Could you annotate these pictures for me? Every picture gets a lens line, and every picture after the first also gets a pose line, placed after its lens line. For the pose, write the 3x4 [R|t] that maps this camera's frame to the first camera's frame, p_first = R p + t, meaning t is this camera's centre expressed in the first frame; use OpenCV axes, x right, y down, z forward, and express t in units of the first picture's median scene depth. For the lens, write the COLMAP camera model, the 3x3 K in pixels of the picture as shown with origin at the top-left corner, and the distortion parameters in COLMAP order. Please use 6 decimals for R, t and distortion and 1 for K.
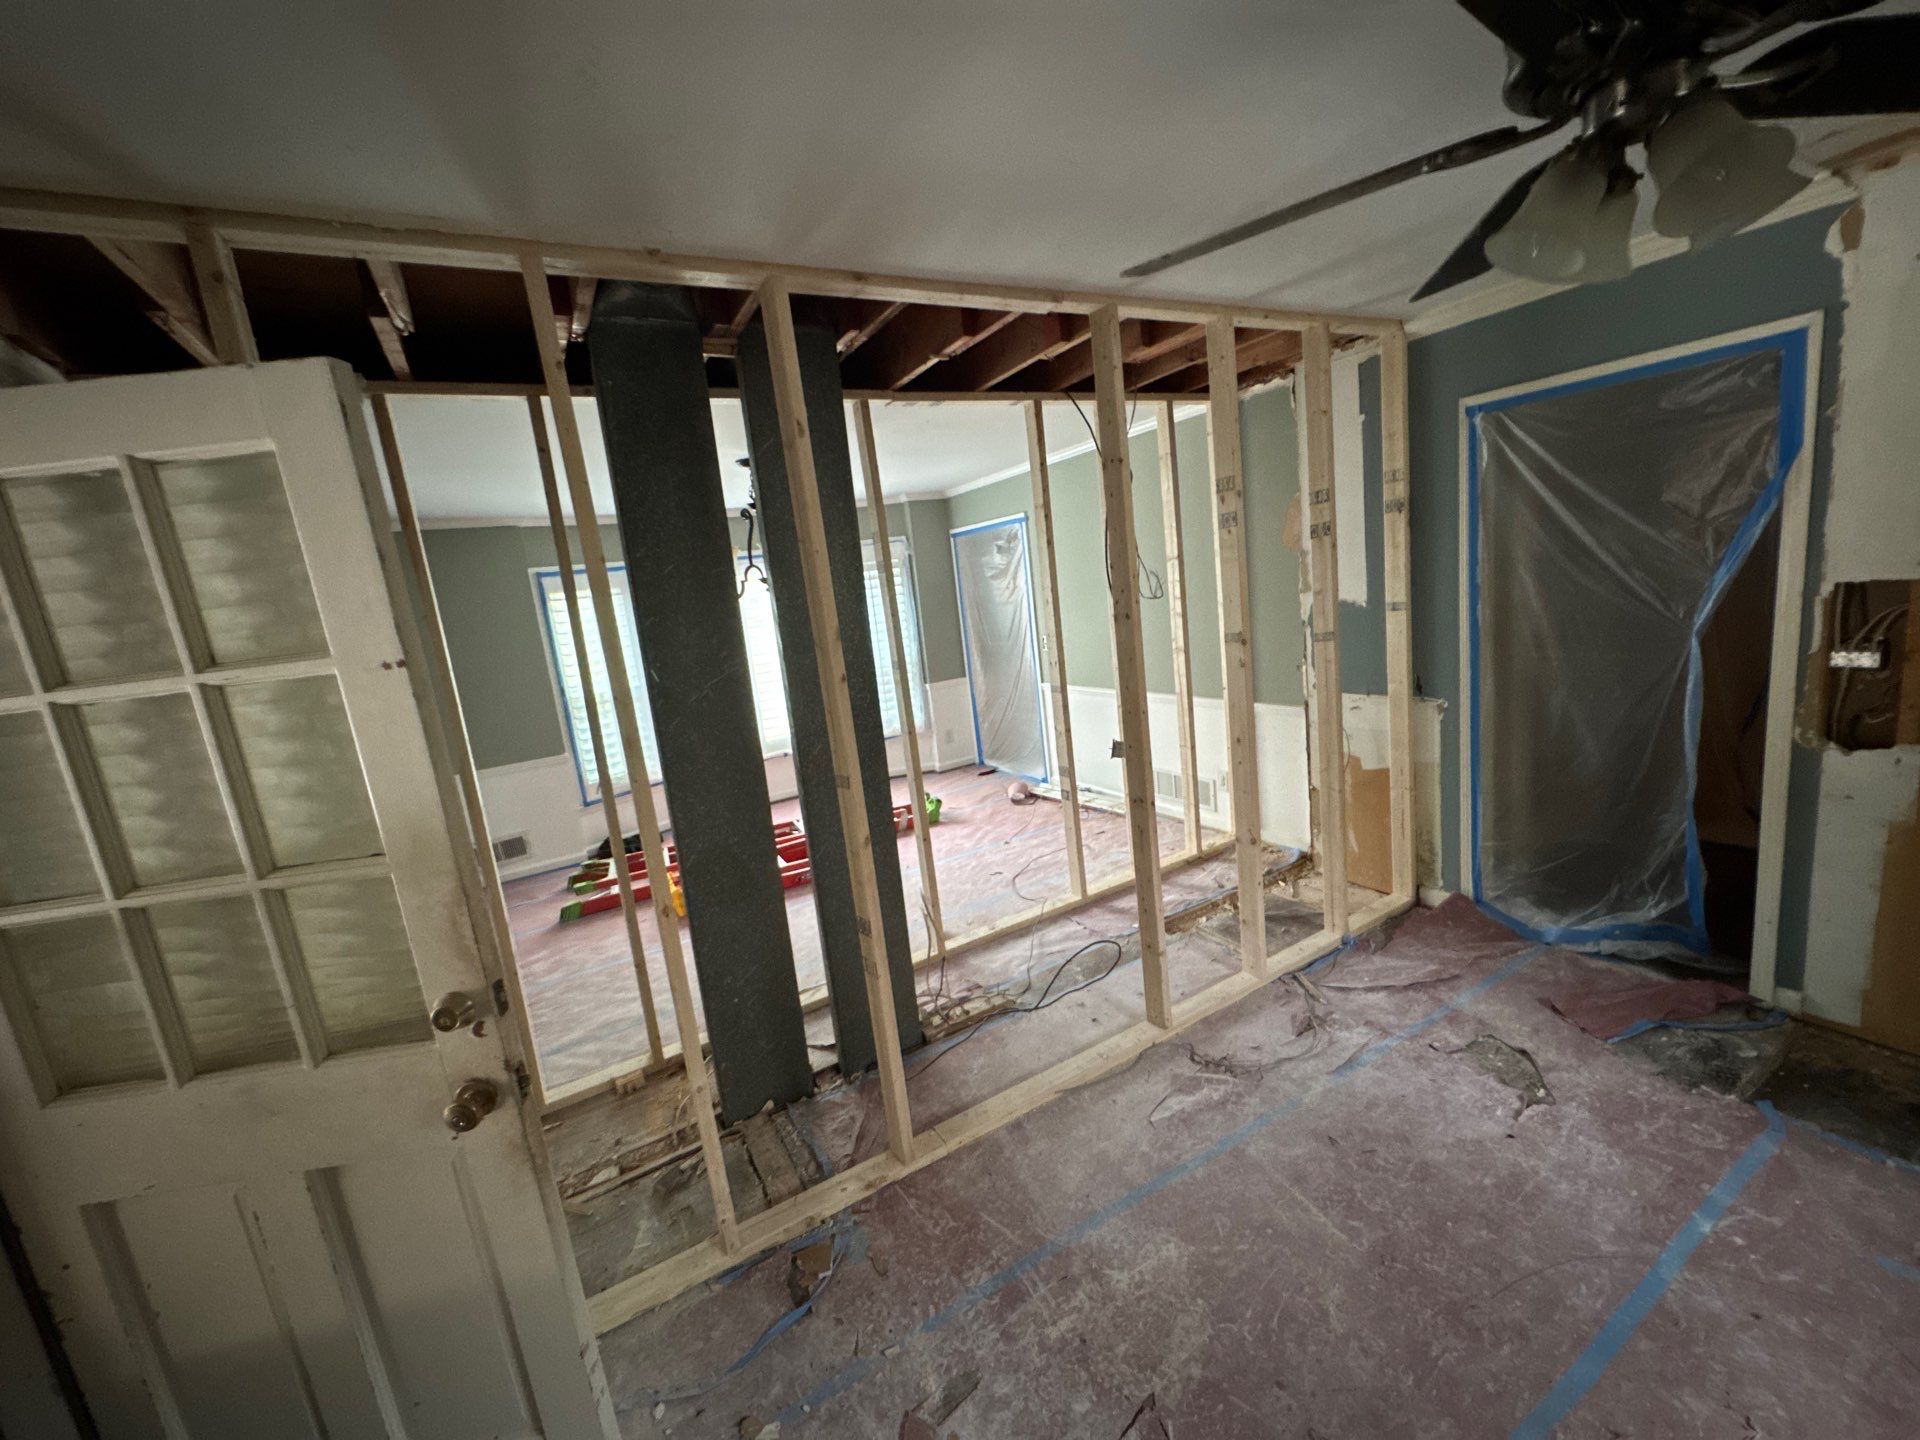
lens RADIAL K [[764.2, 0, 959.7], [0, 764.2, 720.2], [0, 0, 1]] dist [0.000488, 0.000051]
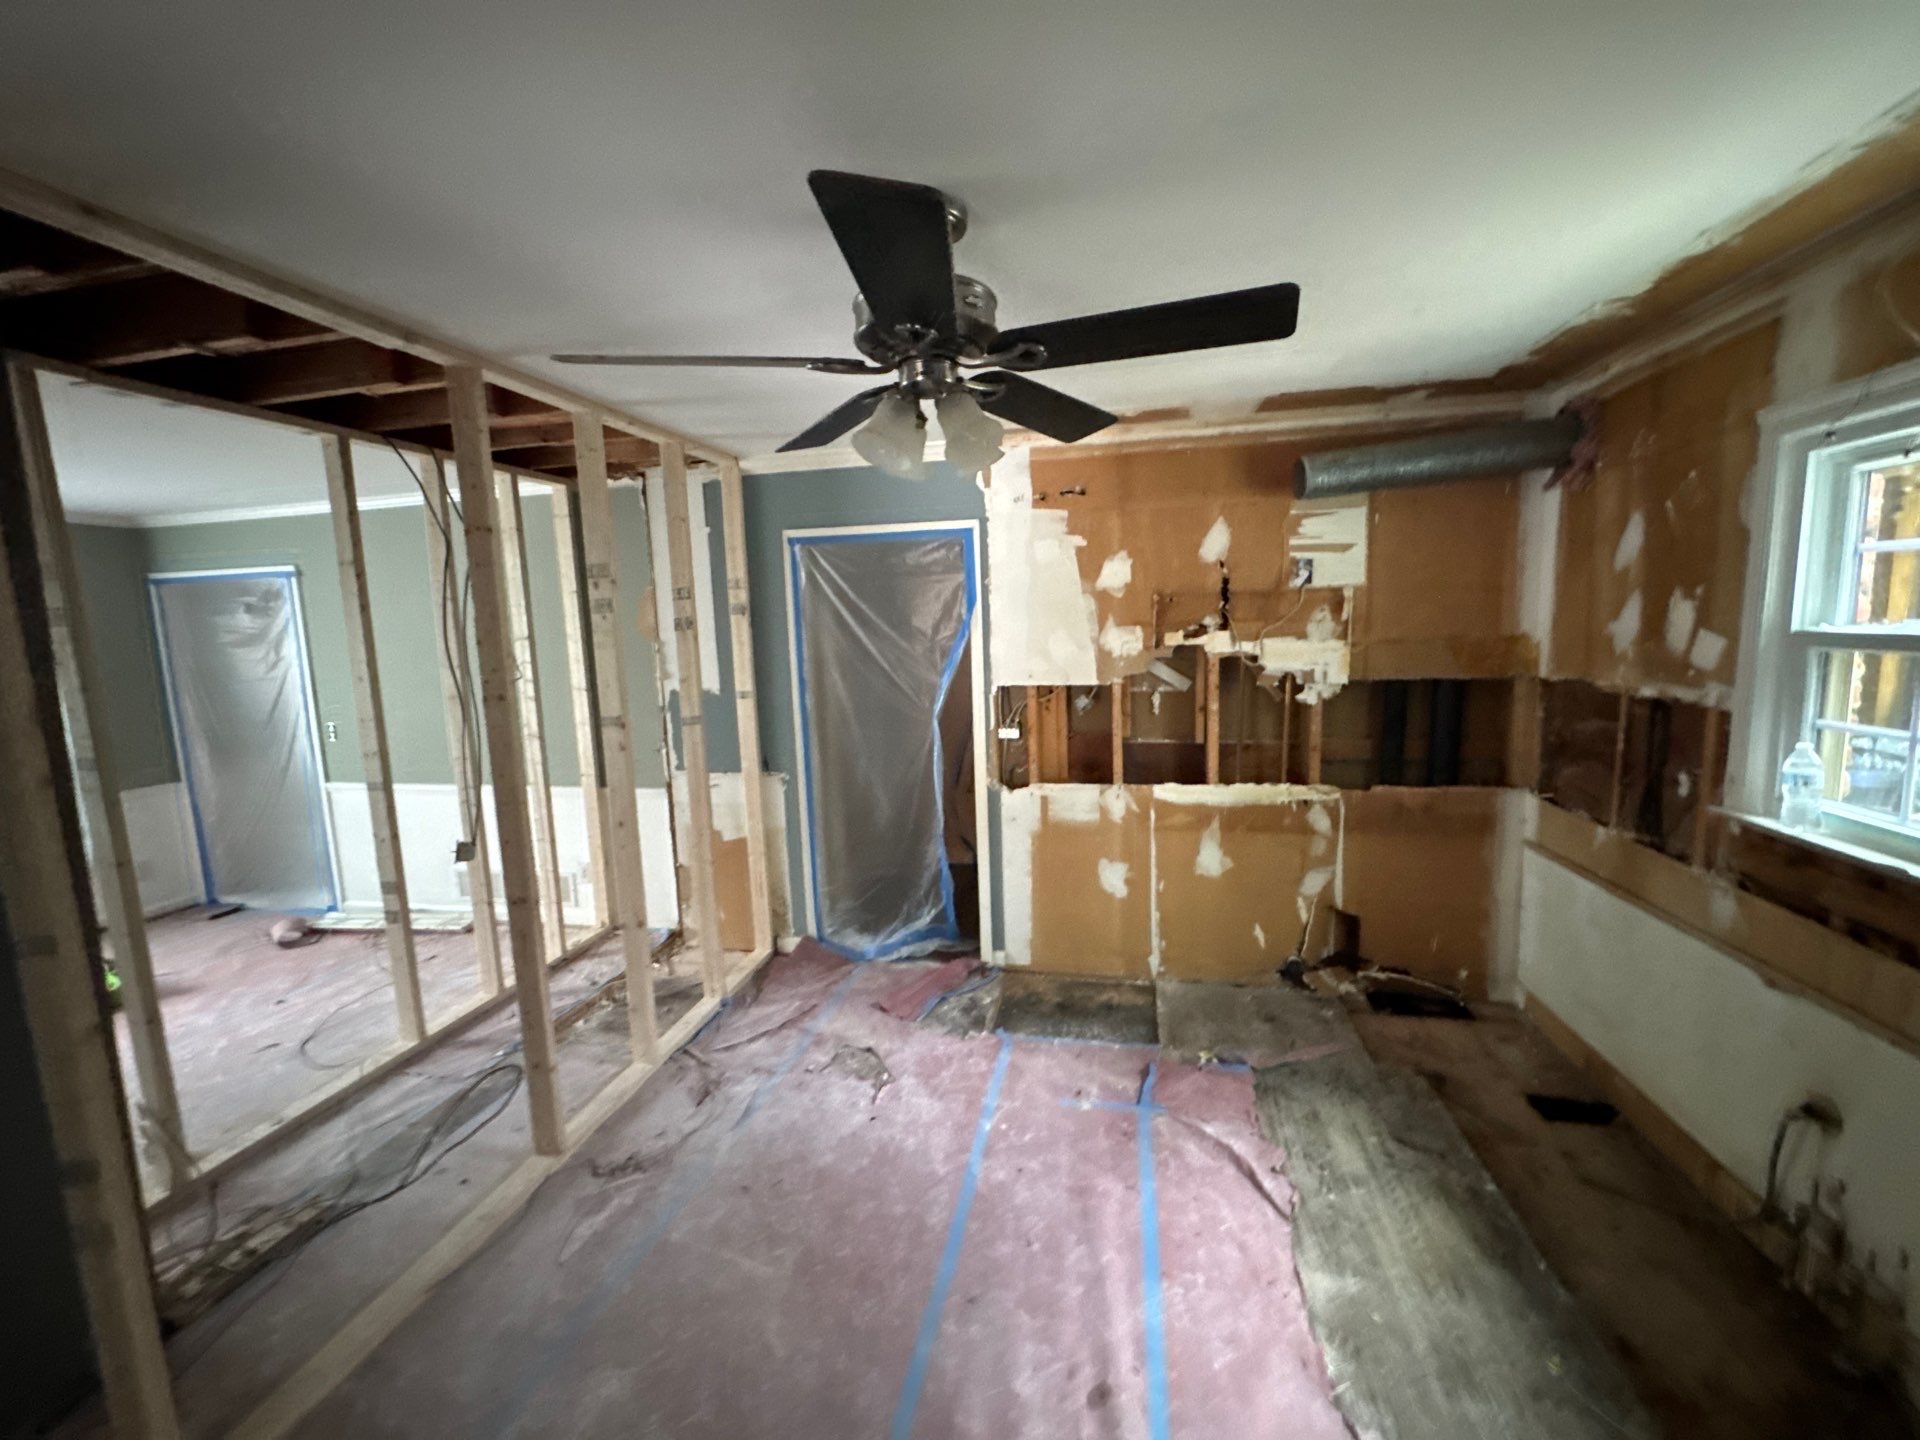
lens RADIAL K [[766.9, 0, 958.7], [0, 766.9, 721.3], [0, 0, 1]] dist [-0.000778, -0.000107]
pose [[0.671197, -0.001671, 0.741277, -0.077302], [0.085788, 0.993453, -0.075438, 0.006393], [-0.736298, 0.114226, 0.666946, -0.004731]]
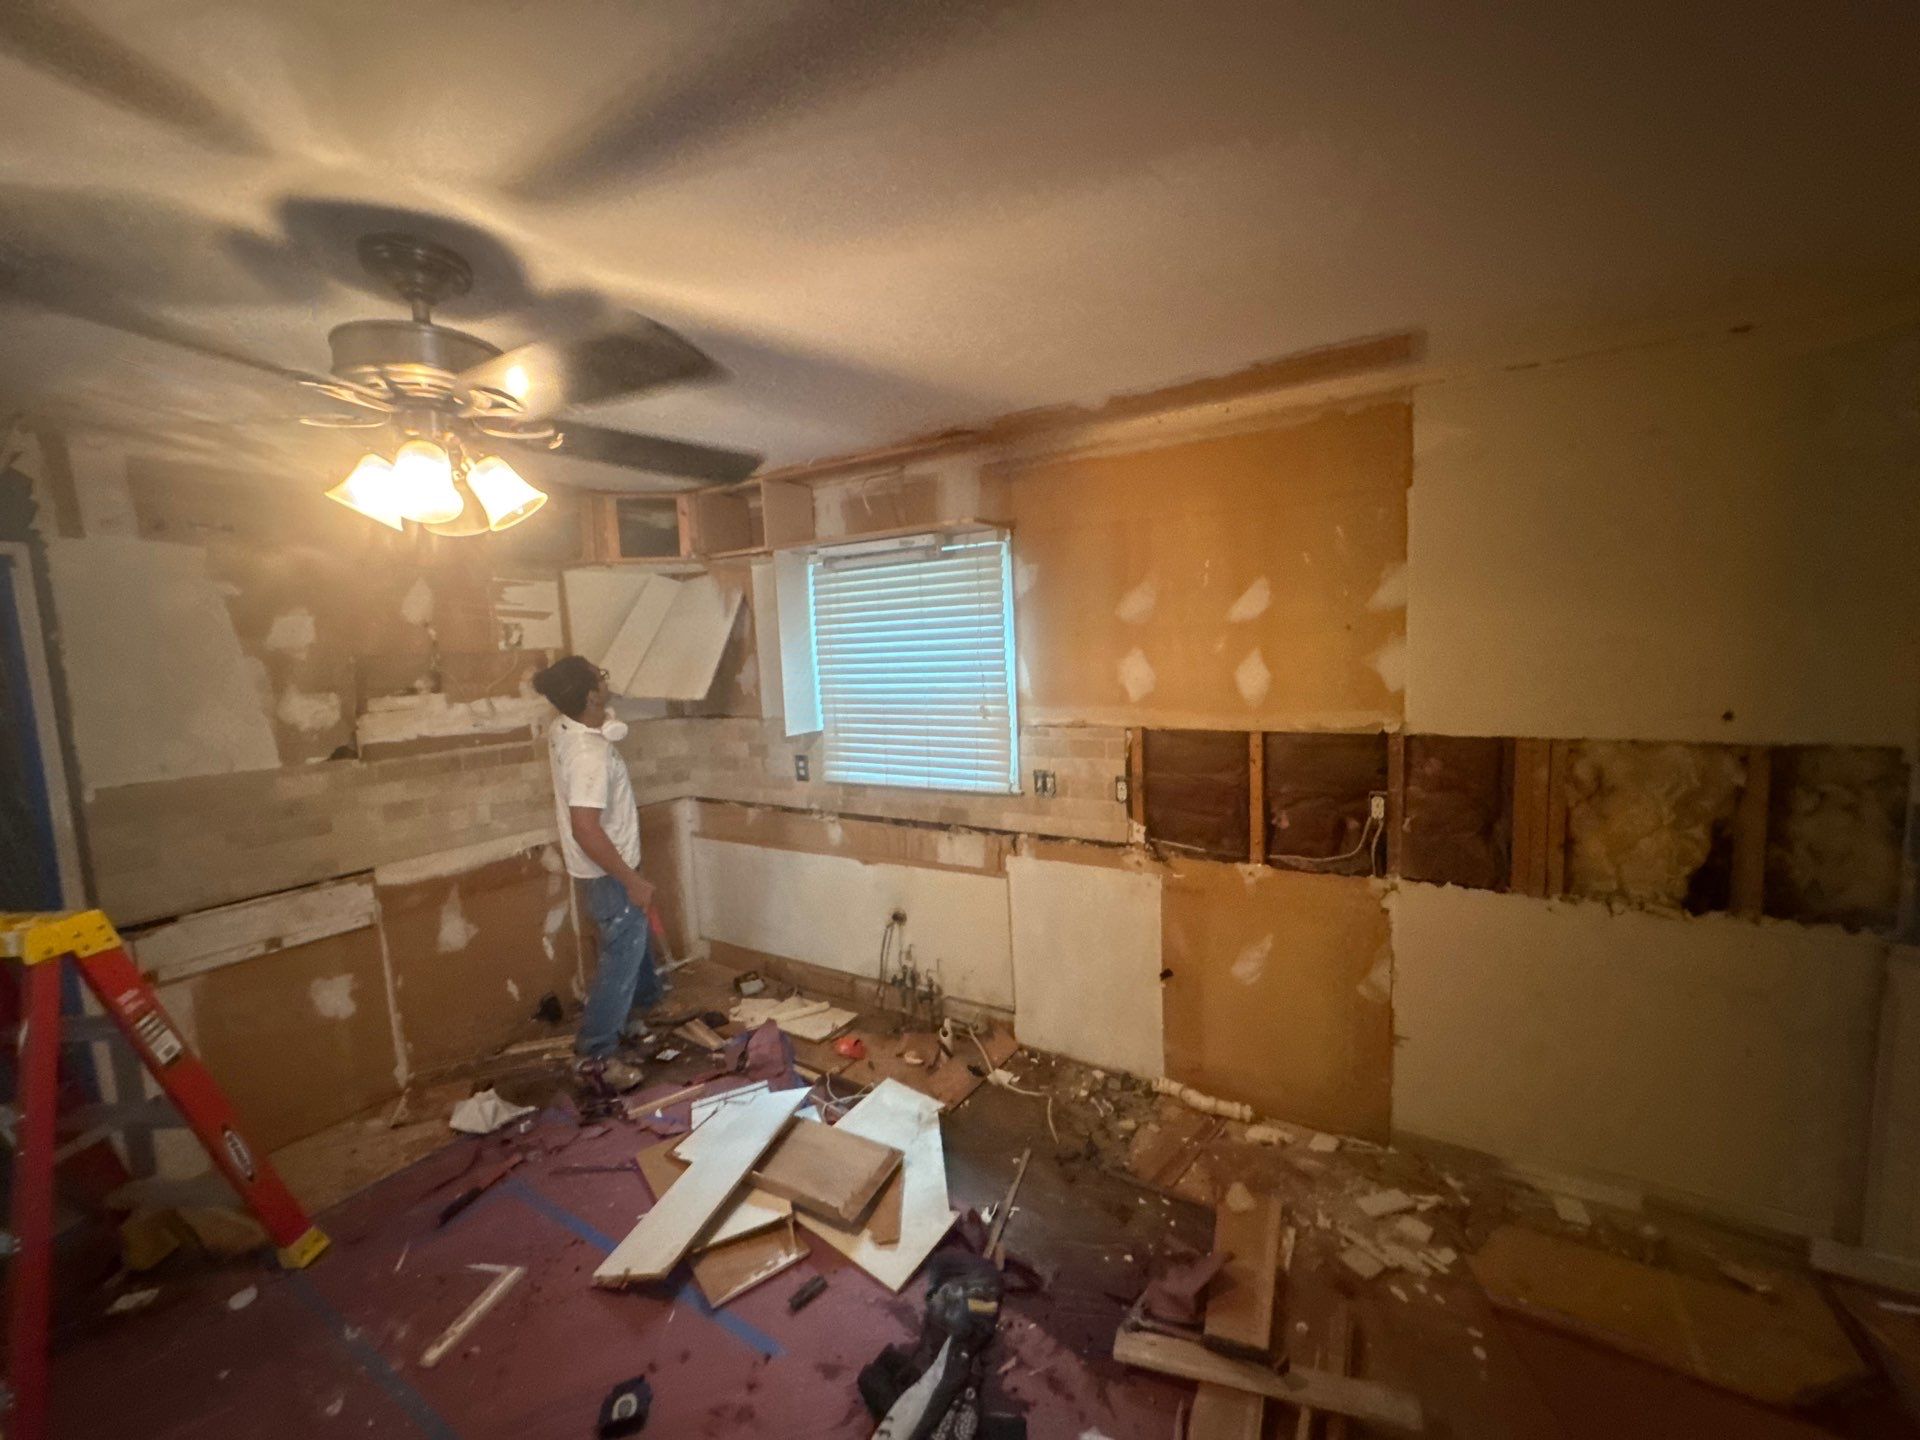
lens RADIAL K [[766.9, 0, 958.7], [0, 766.9, 721.3], [0, 0, 1]] dist [-0.000778, -0.000107]
pose [[-0.455411, 0.047208, 0.889029, -0.288095], [0.254352, 0.963871, 0.079112, -0.036172], [-0.853174, 0.262155, -0.450964, 0.313008]]
